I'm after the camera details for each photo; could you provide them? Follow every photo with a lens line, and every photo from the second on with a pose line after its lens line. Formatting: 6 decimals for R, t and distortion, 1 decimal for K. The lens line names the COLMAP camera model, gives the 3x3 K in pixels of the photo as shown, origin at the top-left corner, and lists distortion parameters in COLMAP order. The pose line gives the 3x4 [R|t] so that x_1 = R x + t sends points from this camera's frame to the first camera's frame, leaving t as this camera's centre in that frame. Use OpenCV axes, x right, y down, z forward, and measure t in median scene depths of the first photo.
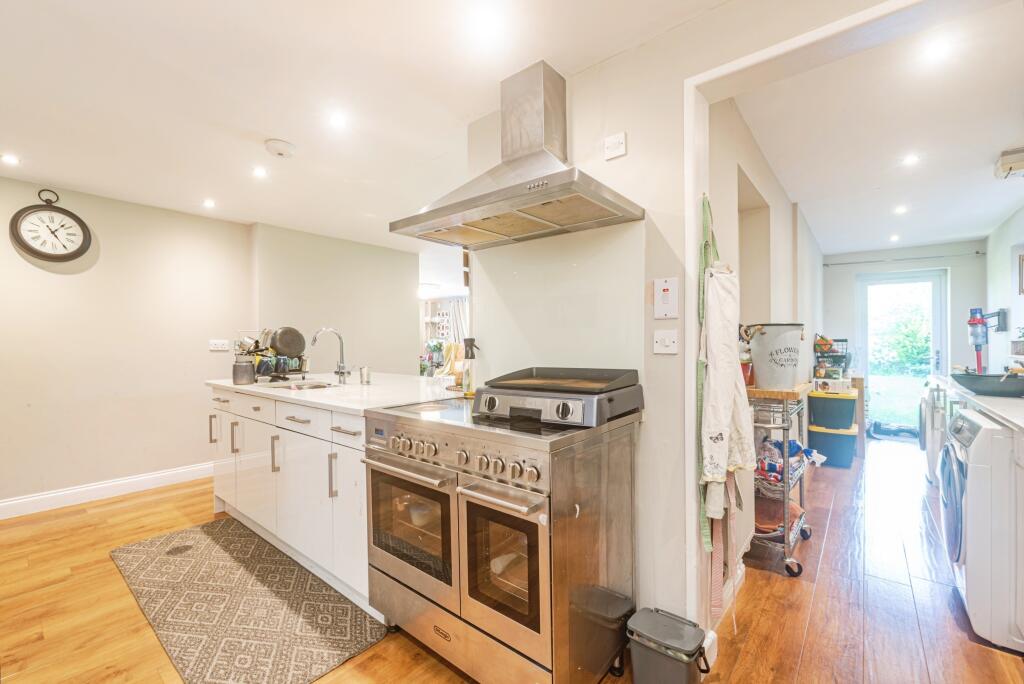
lens RADIAL K [[427.9, 0, 513.5], [0, 427.9, 350.8], [0, 0, 1]] dist [-0.002041, 0.000068]
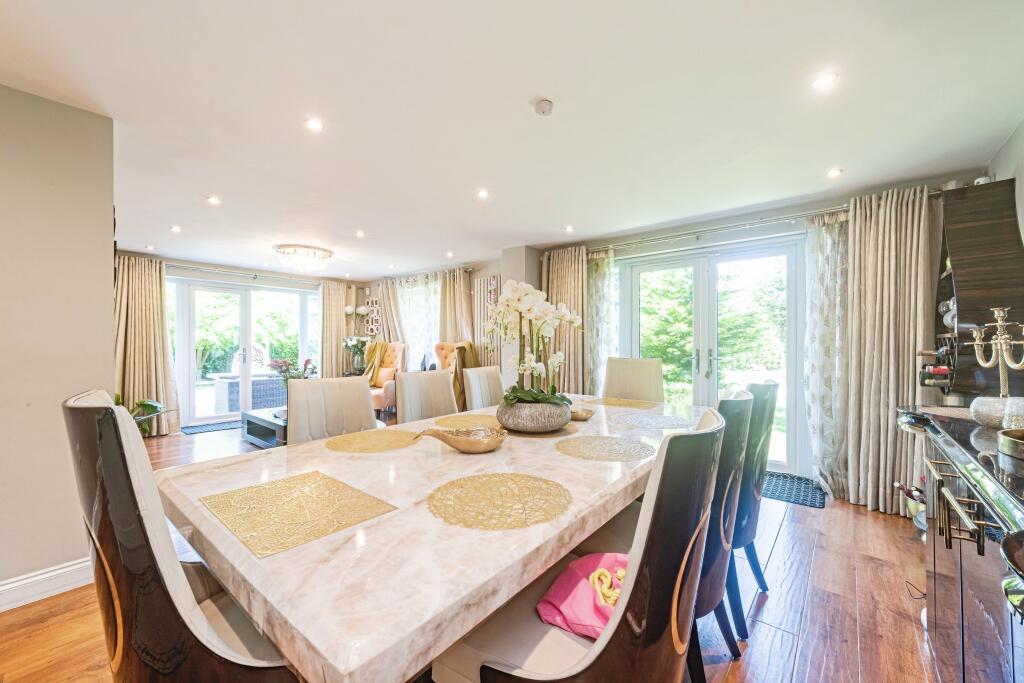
lens RADIAL K [[403.2, 0, 513.9], [0, 403.2, 347.0], [0, 0, 1]] dist [0.007166, -0.000583]
pose [[0.999938, -0.008887, -0.006692, 0.168858], [0.008843, 0.999939, -0.006661, -0.004771], [0.006751, 0.006602, 0.999955, 0.606908]]
